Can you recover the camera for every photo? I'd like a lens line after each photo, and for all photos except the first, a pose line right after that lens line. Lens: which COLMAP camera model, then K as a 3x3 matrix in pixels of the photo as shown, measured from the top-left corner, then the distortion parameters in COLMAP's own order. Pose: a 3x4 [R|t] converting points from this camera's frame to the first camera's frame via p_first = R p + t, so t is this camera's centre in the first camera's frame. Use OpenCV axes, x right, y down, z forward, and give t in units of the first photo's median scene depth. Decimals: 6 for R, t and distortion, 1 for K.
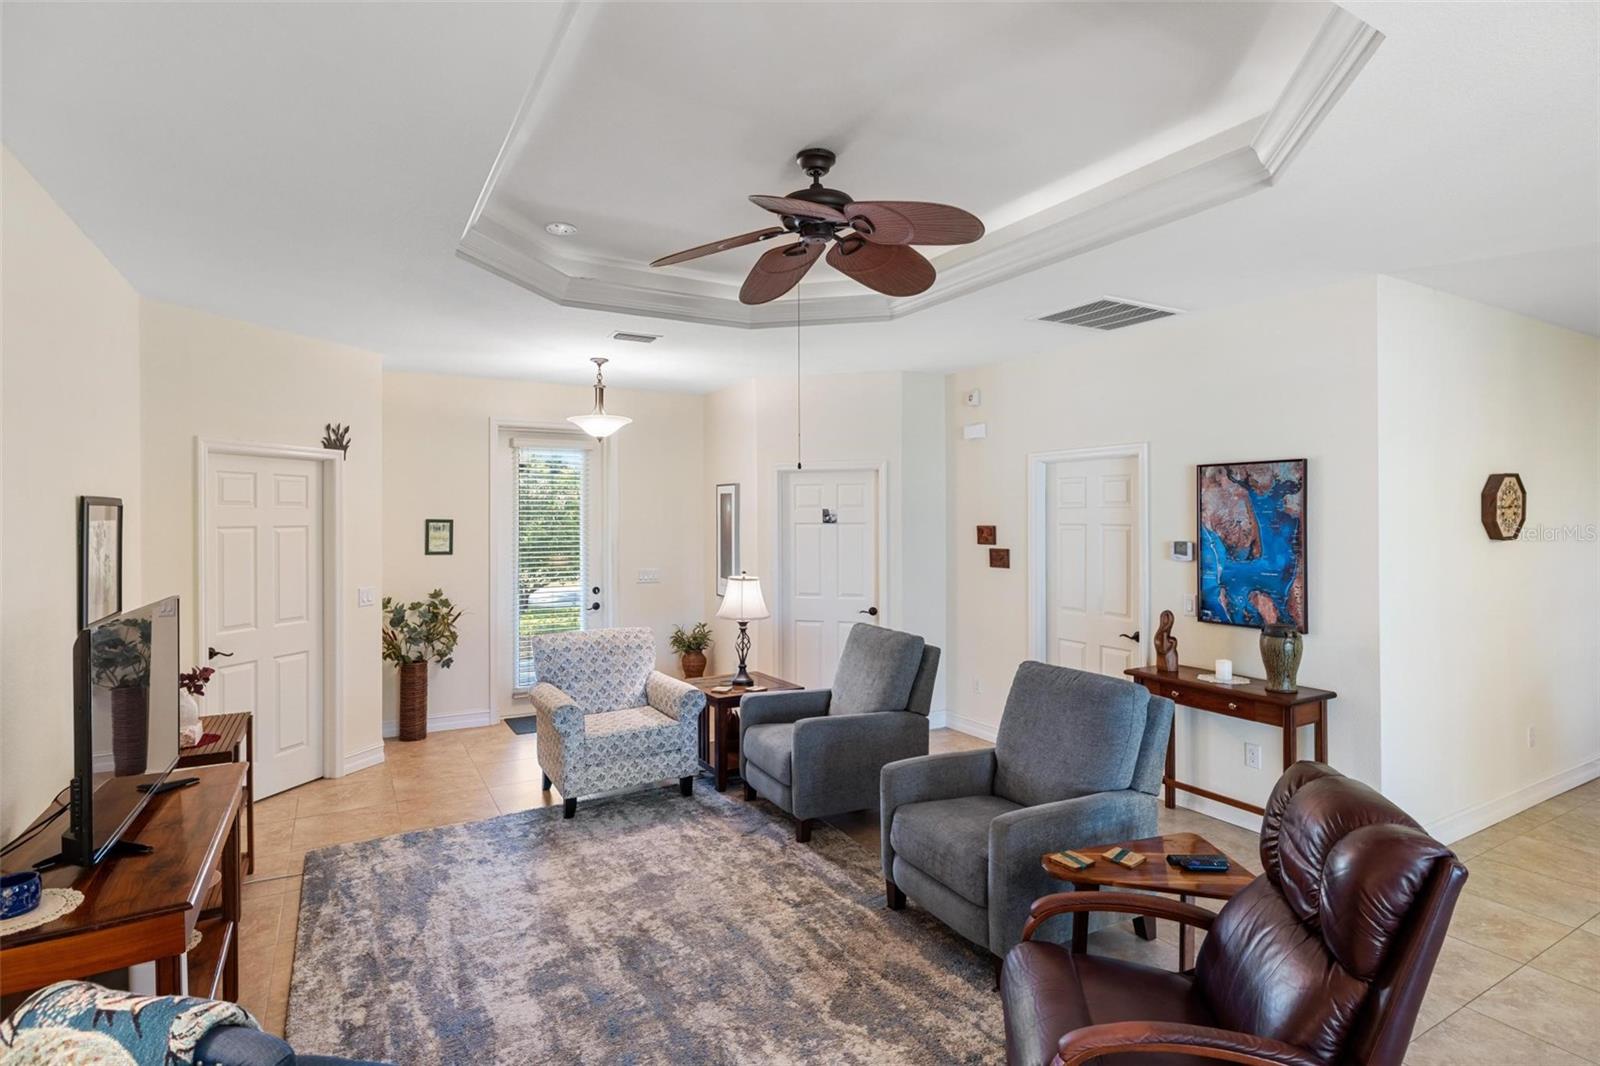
lens RADIAL K [[808.2, 0, 787.0], [0, 808.2, 520.7], [0, 0, 1]] dist [-0.000909, 0.000252]
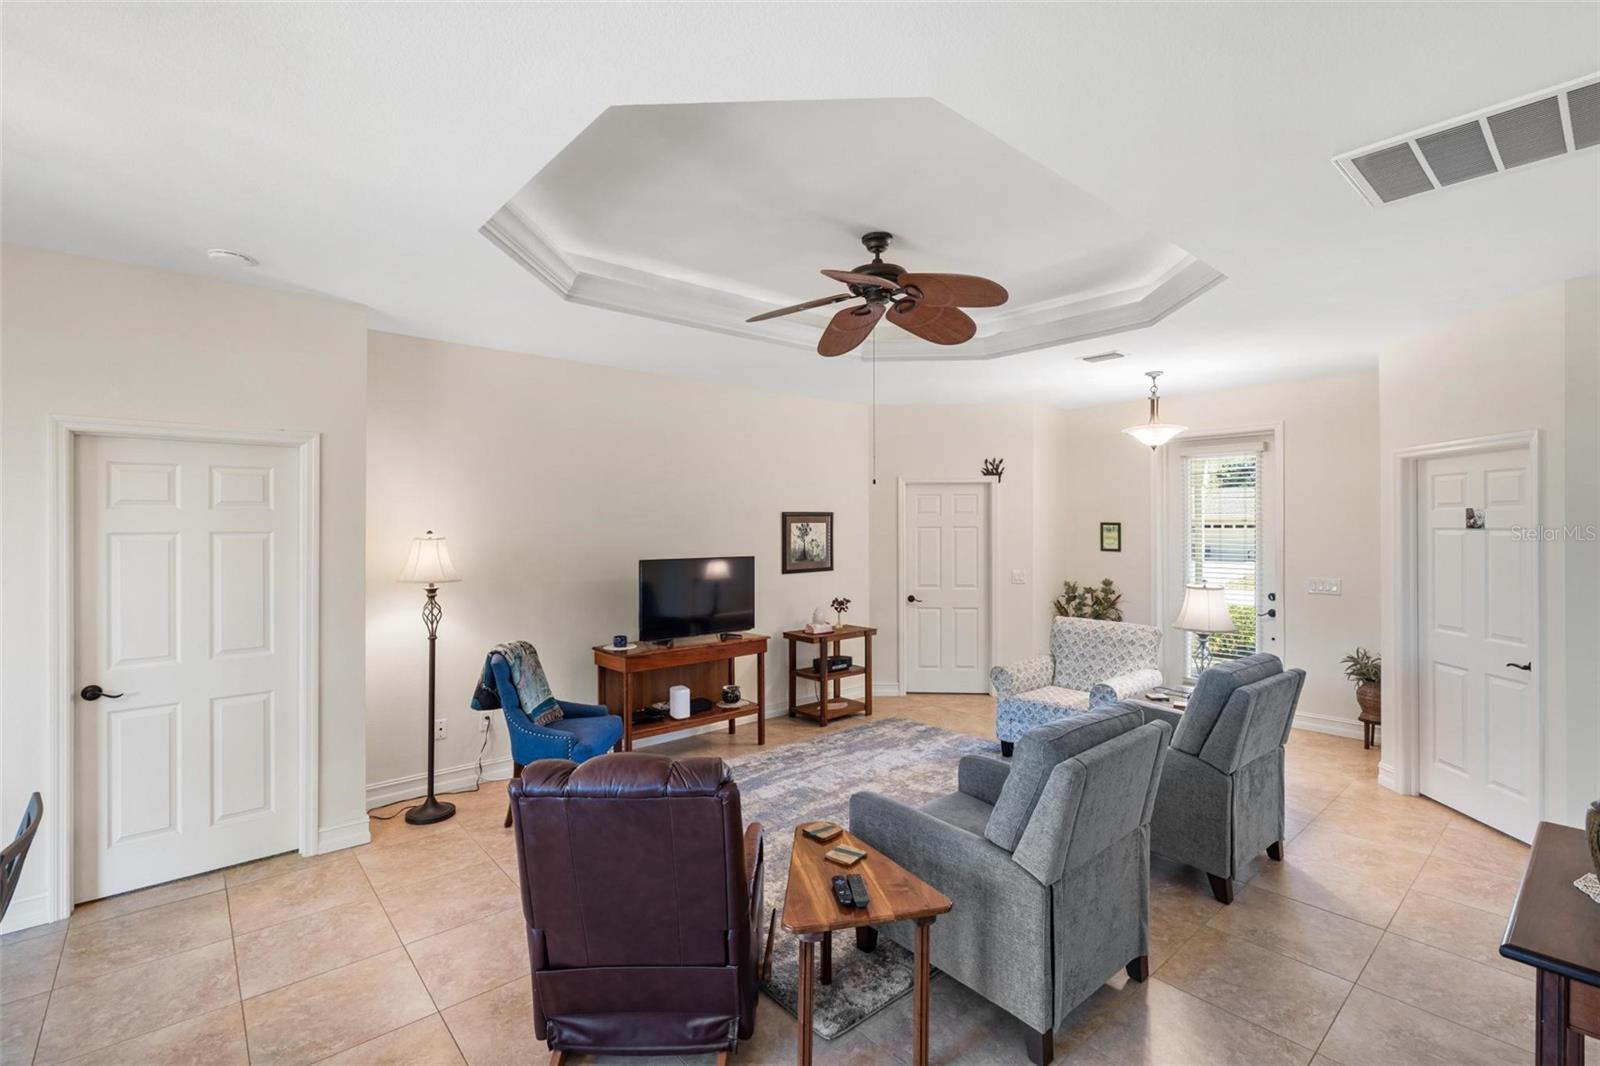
lens RADIAL K [[714.7, 0, 799.4], [0, 714.7, 524.3], [0, 0, 1]] dist [-0.001116, -0.000023]
pose [[0.193634, 0.003588, -0.981067, 0.682545], [-0.000222, 0.999993, 0.003614, -0.003318], [0.981074, -0.000482, 0.193634, 0.405246]]
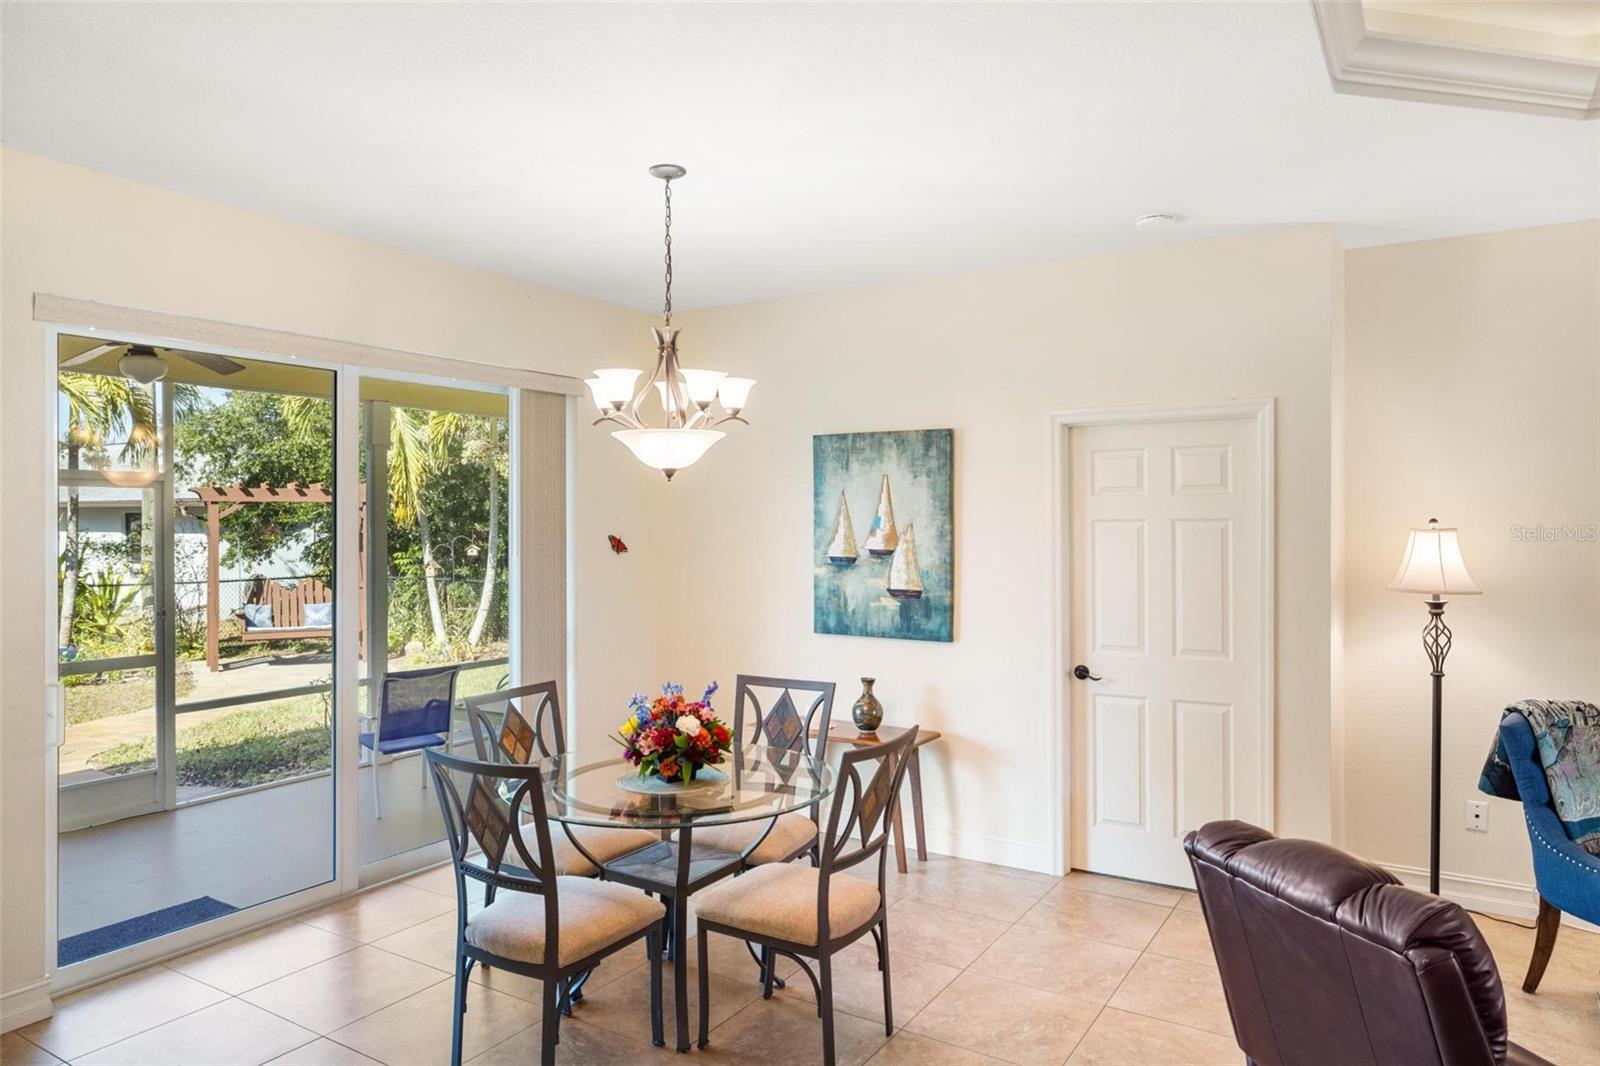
lens RADIAL K [[1037.8, 0, 808.7], [0, 1037.8, 529.1], [0, 0, 1]] dist [0.004570, 0.002154]
pose [[-0.879817, 0.011223, -0.475180, 0.623307], [0.007061, 0.999919, 0.010542, 0.003411], [0.475260, 0.005920, -0.879825, 0.628797]]
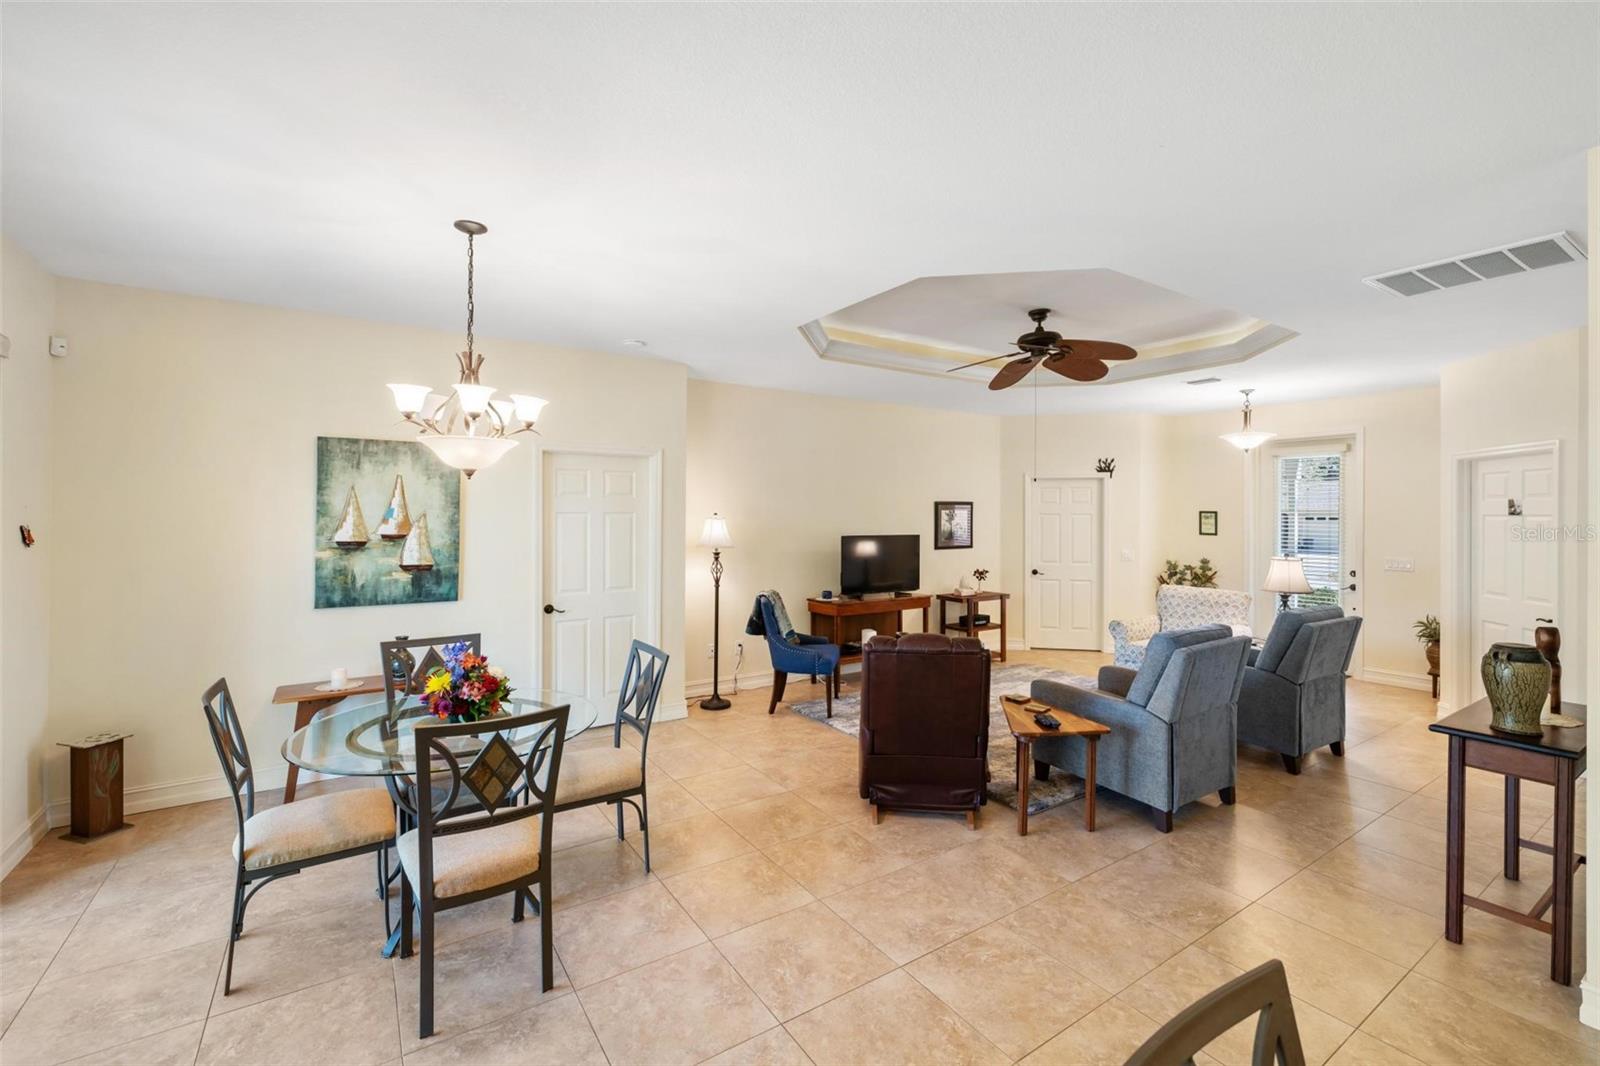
lens RADIAL K [[673.3, 0, 803.0], [0, 673.3, 516.9], [0, 0, 1]] dist [0.003682, 0.000141]
pose [[0.067126, 0.008120, -0.997711, 0.934577], [-0.005058, 0.999957, 0.007798, 0.004081], [0.997732, 0.004523, 0.067164, 0.224666]]
